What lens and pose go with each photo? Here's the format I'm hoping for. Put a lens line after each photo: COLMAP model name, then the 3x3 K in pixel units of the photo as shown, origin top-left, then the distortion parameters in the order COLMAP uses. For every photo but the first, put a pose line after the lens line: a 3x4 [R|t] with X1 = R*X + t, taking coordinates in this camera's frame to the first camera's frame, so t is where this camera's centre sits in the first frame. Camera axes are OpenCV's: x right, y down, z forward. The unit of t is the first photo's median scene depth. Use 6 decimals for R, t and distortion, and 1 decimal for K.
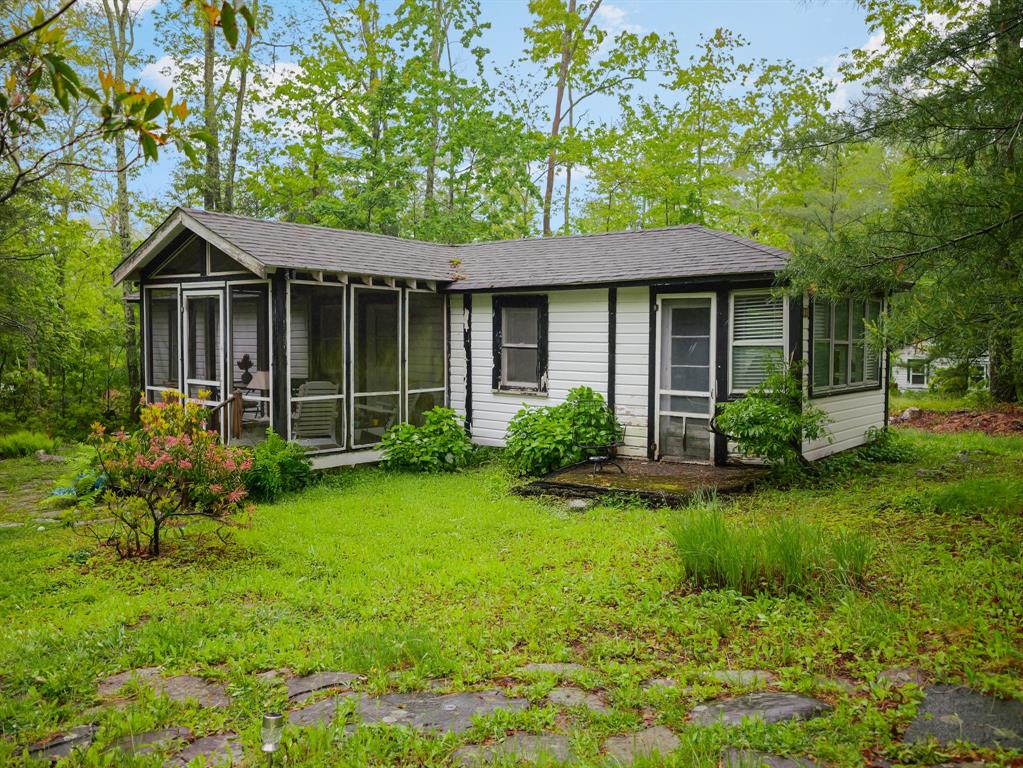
lens RADIAL K [[829.2, 0, 511.8], [0, 829.2, 381.7], [0, 0, 1]] dist [0.003435, 0.000452]
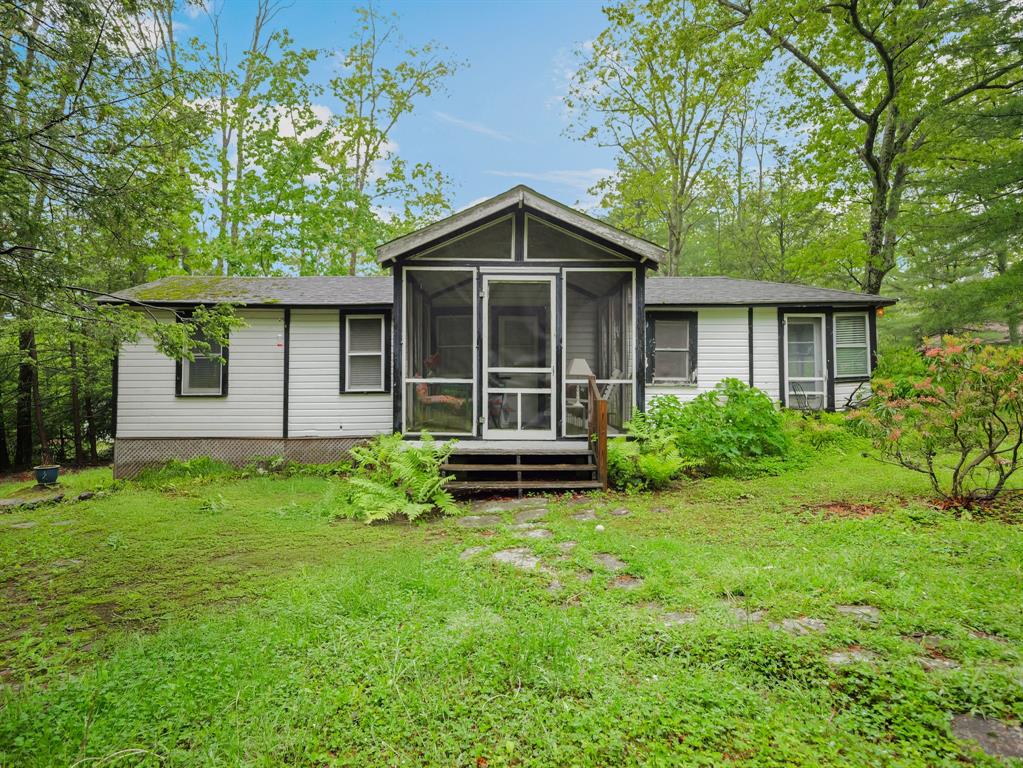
lens RADIAL K [[542.8, 0, 512.1], [0, 542.8, 383.5], [0, 0, 1]] dist [-0.000788, -0.000002]
pose [[0.791113, 0.001368, 0.611669, -0.764832], [0.040083, 0.997732, -0.054073, 0.050374], [-0.610356, 0.067296, 0.789264, 0.507344]]
